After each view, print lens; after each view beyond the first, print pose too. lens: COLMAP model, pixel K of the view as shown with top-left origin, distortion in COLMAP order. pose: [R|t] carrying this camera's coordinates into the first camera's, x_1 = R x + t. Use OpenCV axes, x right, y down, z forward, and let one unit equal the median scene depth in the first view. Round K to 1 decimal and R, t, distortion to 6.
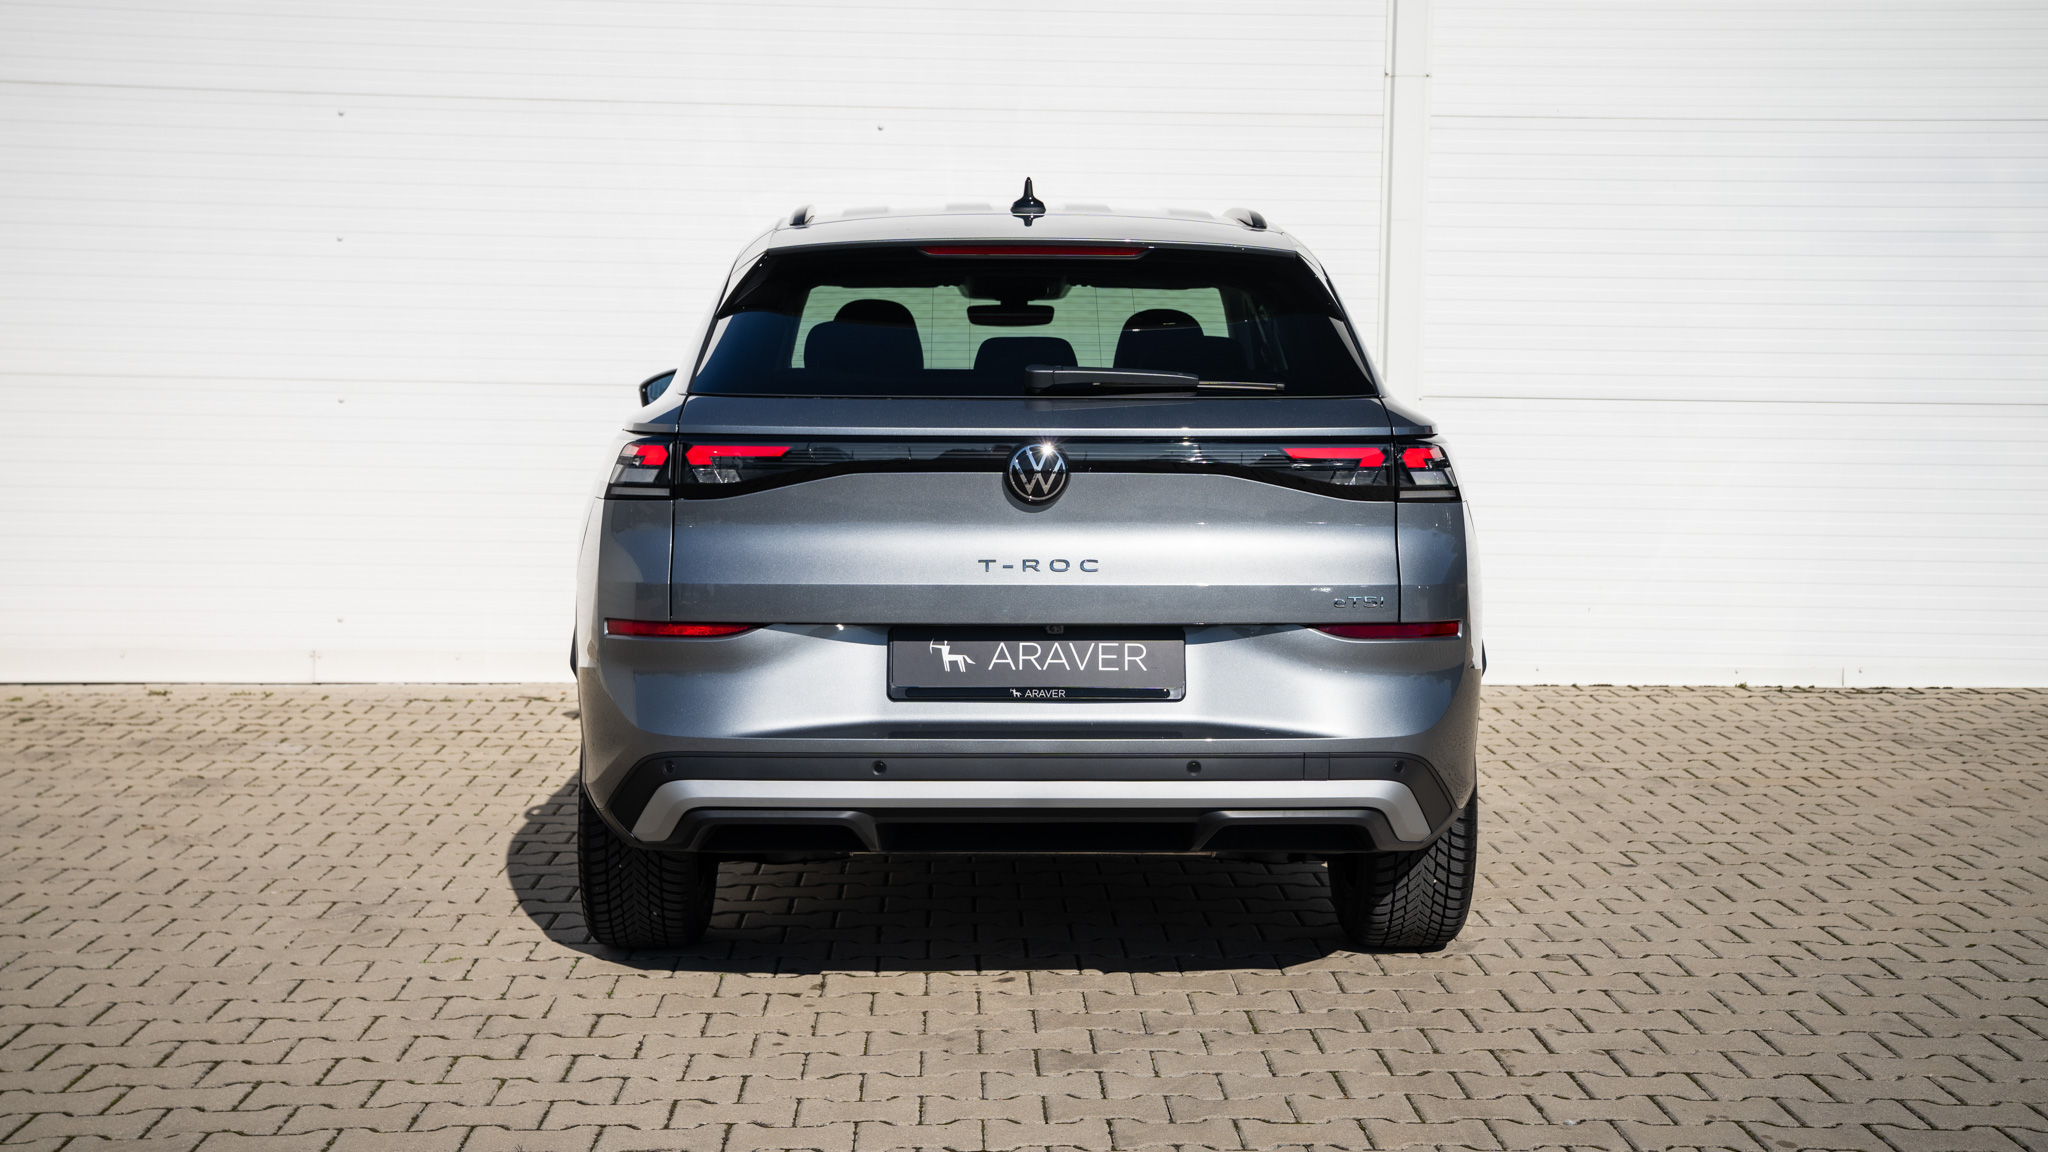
lens RADIAL K [[2836.4, 0, 1030.5], [0, 2836.4, 540.3], [0, 0, 1]] dist [0.108181, 0.000000]
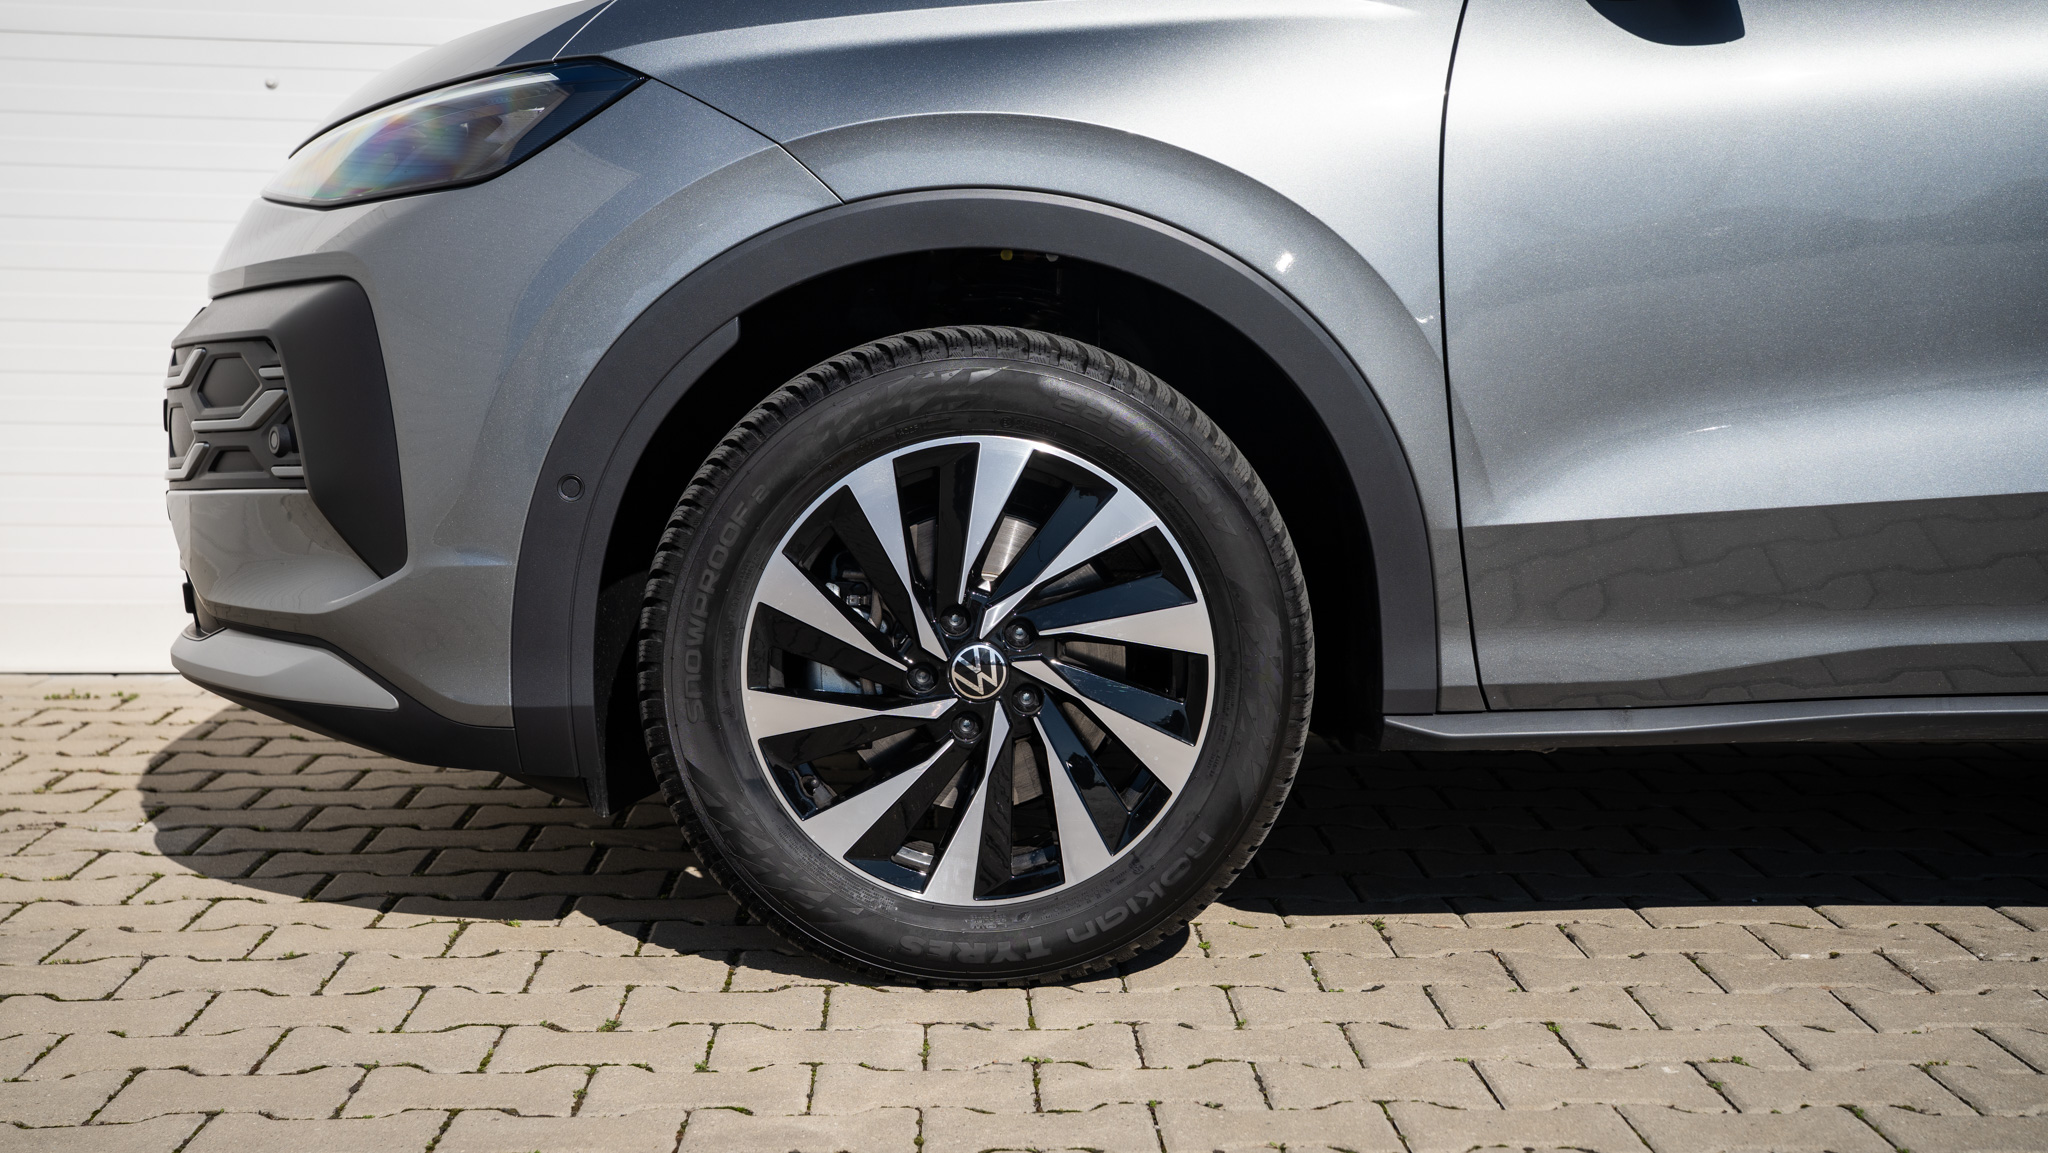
lens RADIAL K [[3236.3, 0, 1016.2], [0, 3236.3, 565.0], [0, 0, 1]] dist [0.173643, 0.000000]
pose [[0.999964, -0.004648, -0.007155, -0.206227], [0.004819, 0.999697, 0.024140, 0.035250], [0.007040, -0.024174, 0.999683, 0.818426]]
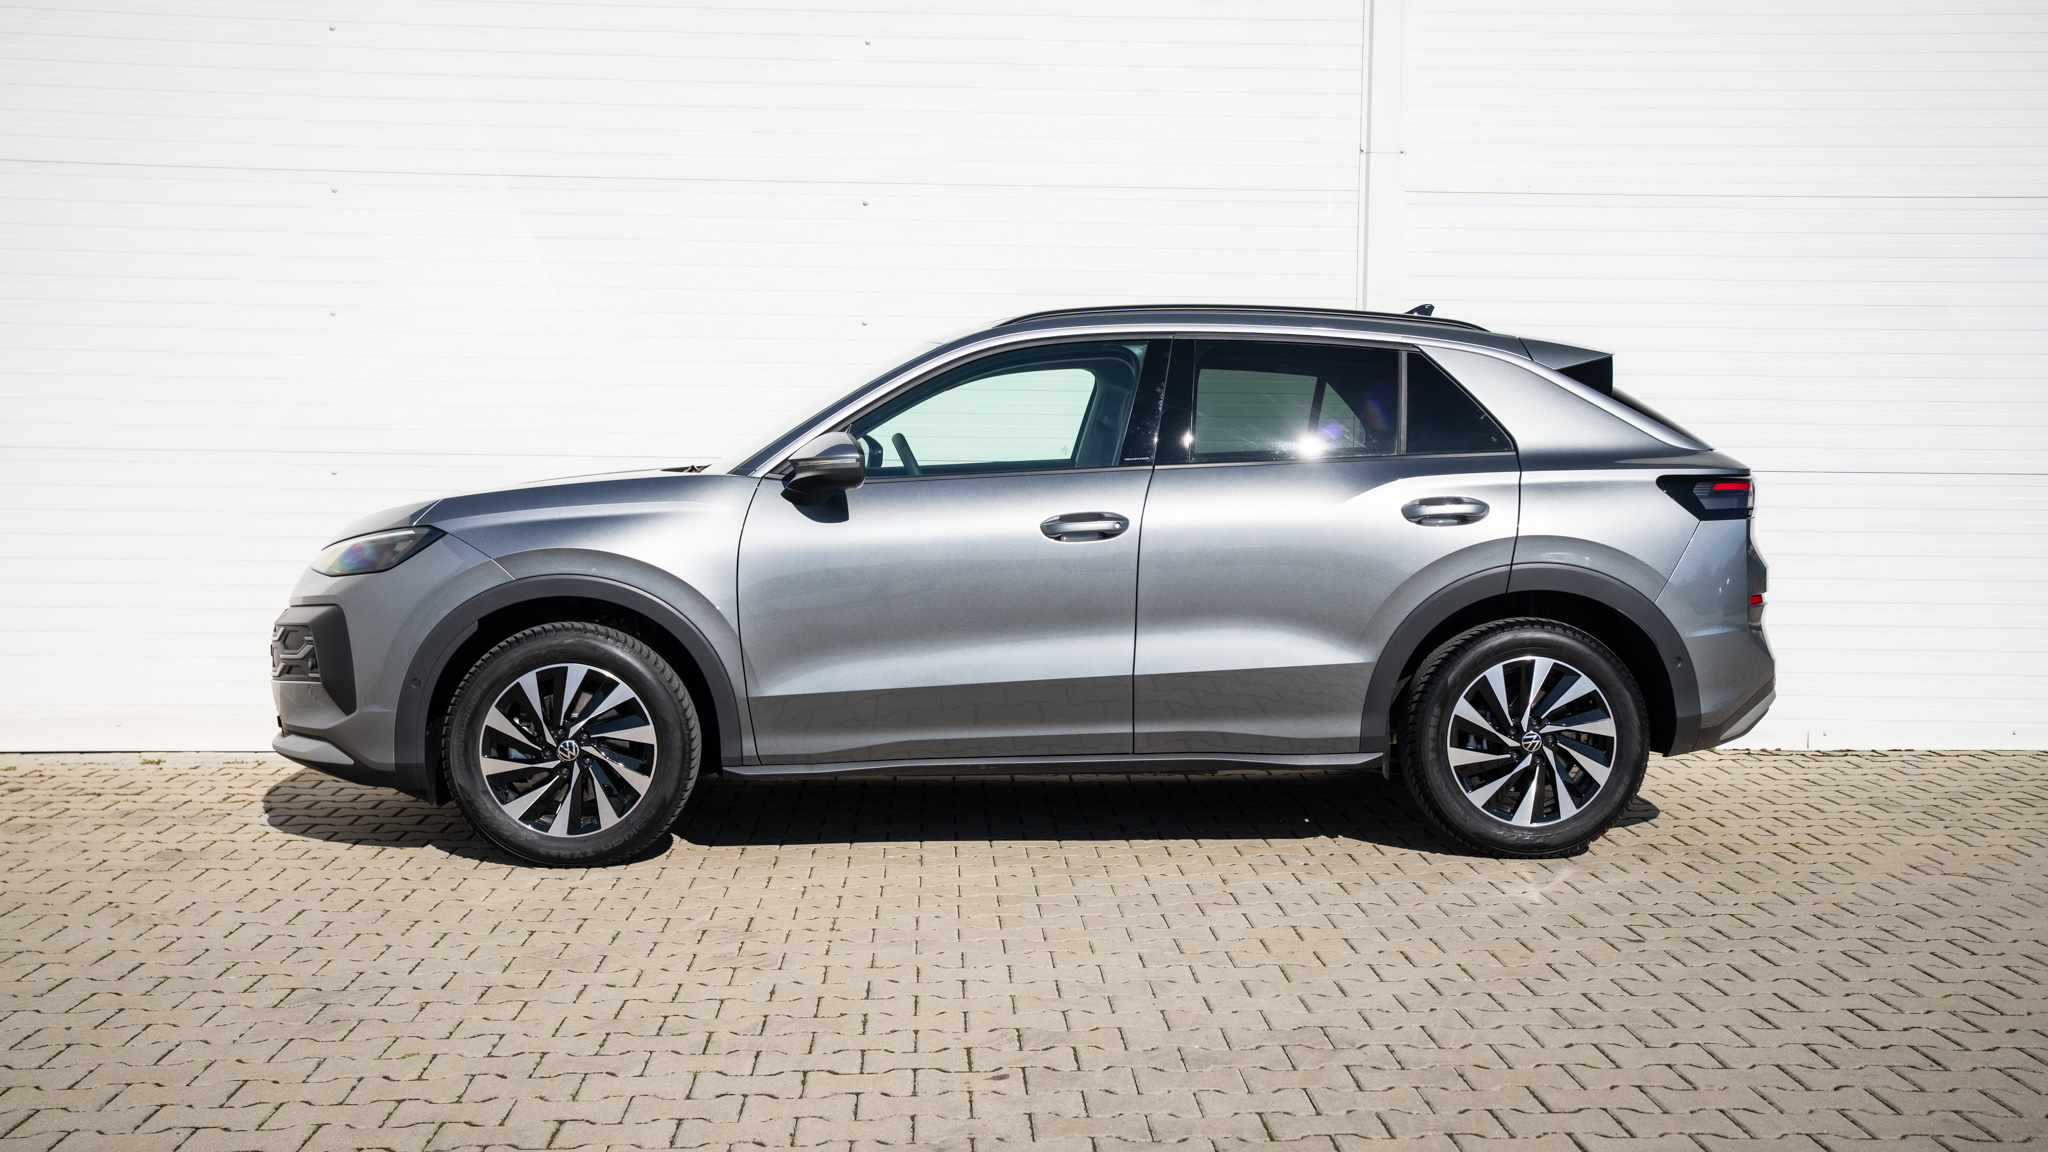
lens RADIAL K [[2541.3, 0, 1027.4], [0, 2541.3, 579.1], [0, 0, 1]] dist [0.065950, 0.000000]
pose [[0.999948, -0.002650, 0.009816, -0.007270], [0.002767, 0.999925, -0.011899, 0.000706], [-0.009784, 0.011925, 0.999881, 0.161418]]
